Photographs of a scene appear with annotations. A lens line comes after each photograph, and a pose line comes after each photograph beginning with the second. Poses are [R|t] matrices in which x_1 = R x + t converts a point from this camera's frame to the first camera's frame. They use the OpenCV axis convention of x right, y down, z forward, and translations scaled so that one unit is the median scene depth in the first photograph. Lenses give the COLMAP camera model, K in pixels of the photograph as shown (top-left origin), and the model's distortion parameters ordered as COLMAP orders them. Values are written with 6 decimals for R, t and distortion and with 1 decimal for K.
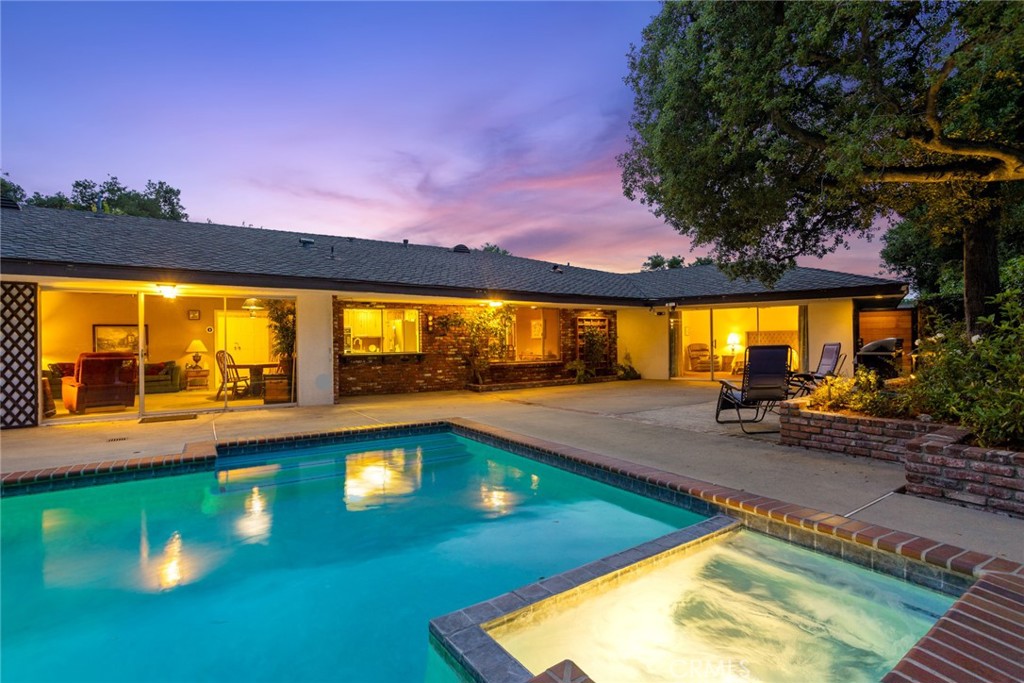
lens RADIAL K [[506.4, 0, 512.0], [0, 506.4, 341.5], [0, 0, 1]] dist [-0.056866, 0.041125]
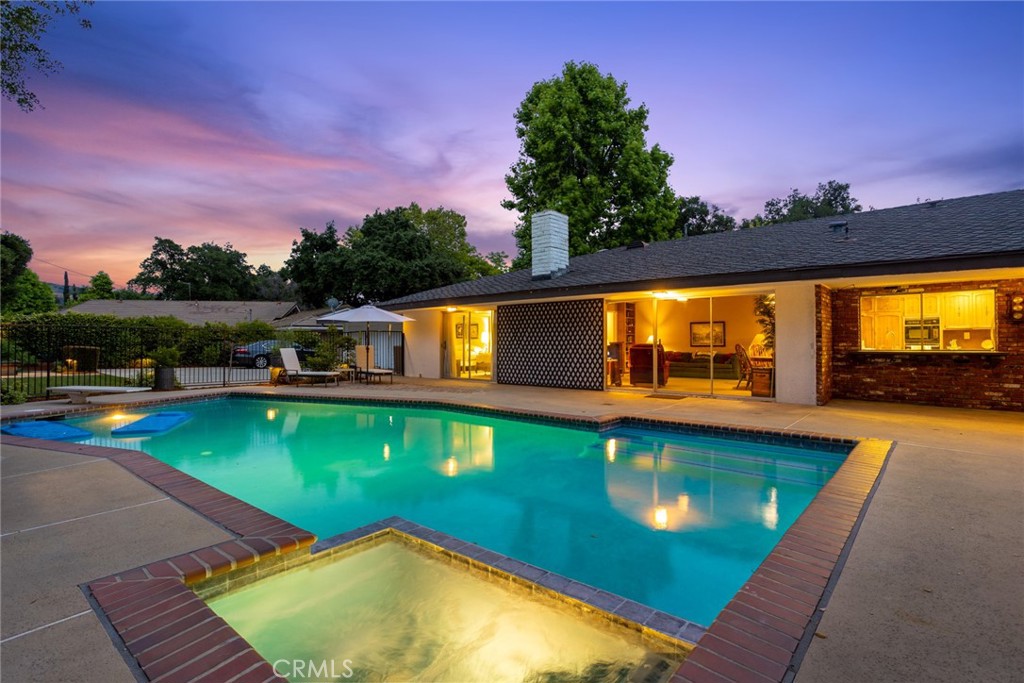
lens RADIAL K [[506.4, 0, 512.0], [0, 506.4, 341.5], [0, 0, 1]] dist [-0.056866, 0.041125]
pose [[0.249615, 0.011087, -0.968282, 0.303857], [0.003646, 0.999917, 0.012389, -0.002484], [0.968338, -0.006623, 0.249554, 0.201564]]
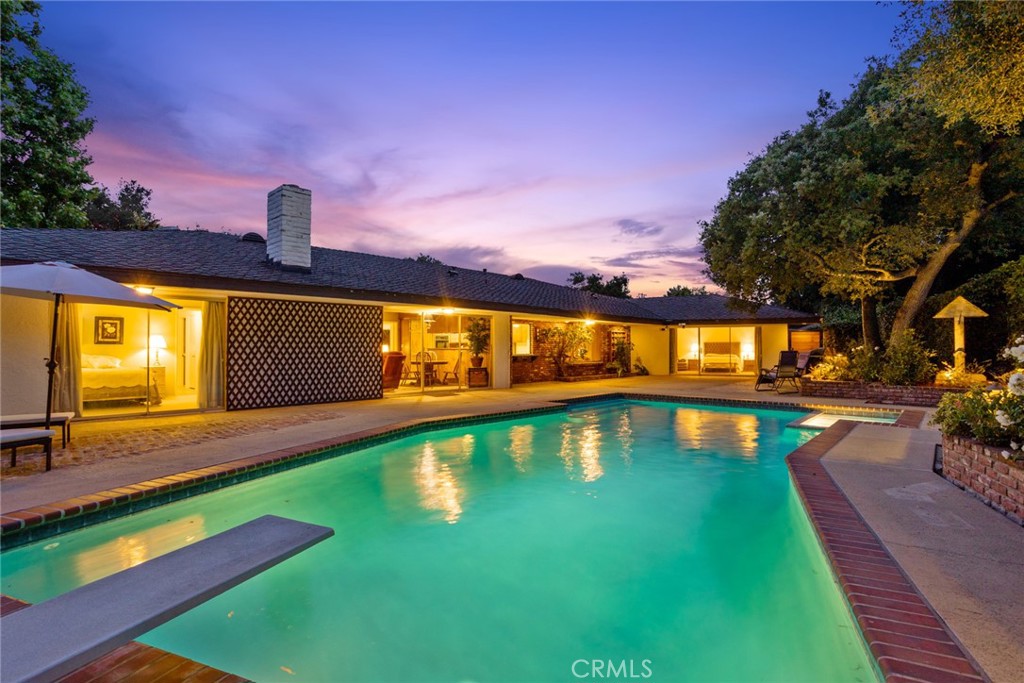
lens RADIAL K [[518.1, 0, 519.4], [0, 518.1, 343.2], [0, 0, 1]] dist [-0.061427, 0.045104]
pose [[0.970976, 0.013443, 0.238801, -0.561953], [-0.010776, 0.999864, -0.012470, 0.008274], [-0.238936, 0.009535, 0.970989, -0.408605]]
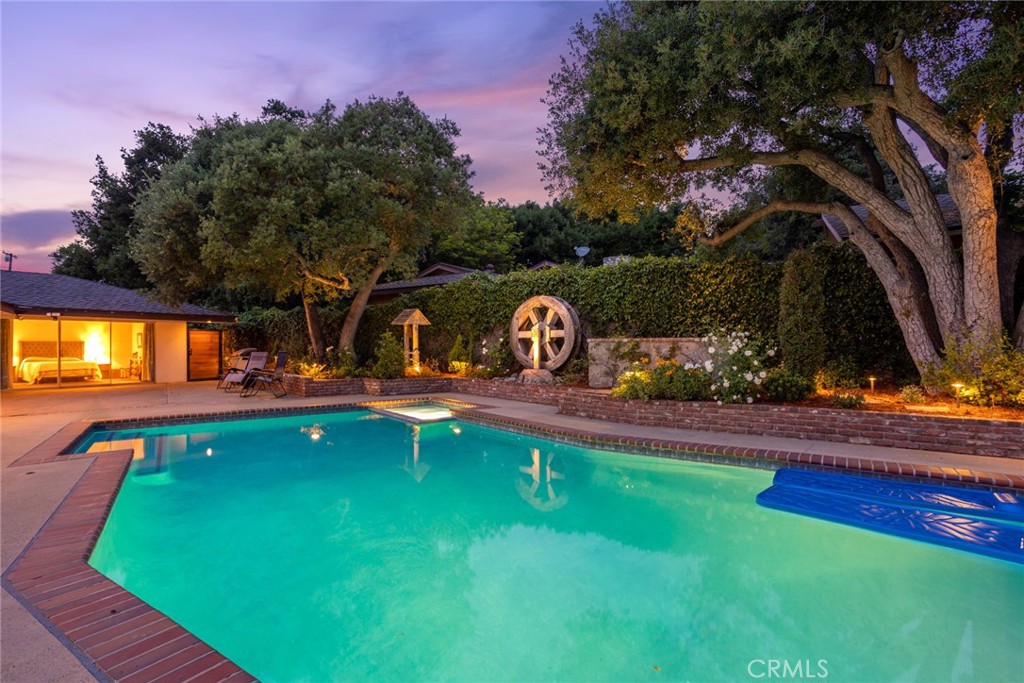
lens RADIAL K [[506.4, 0, 512.0], [0, 506.4, 341.5], [0, 0, 1]] dist [-0.056866, 0.041125]
pose [[0.009194, 0.022781, 0.999698, -0.758380], [0.003344, 0.999734, -0.022813, 0.009397], [-0.999952, 0.003552, 0.009115, 0.037197]]
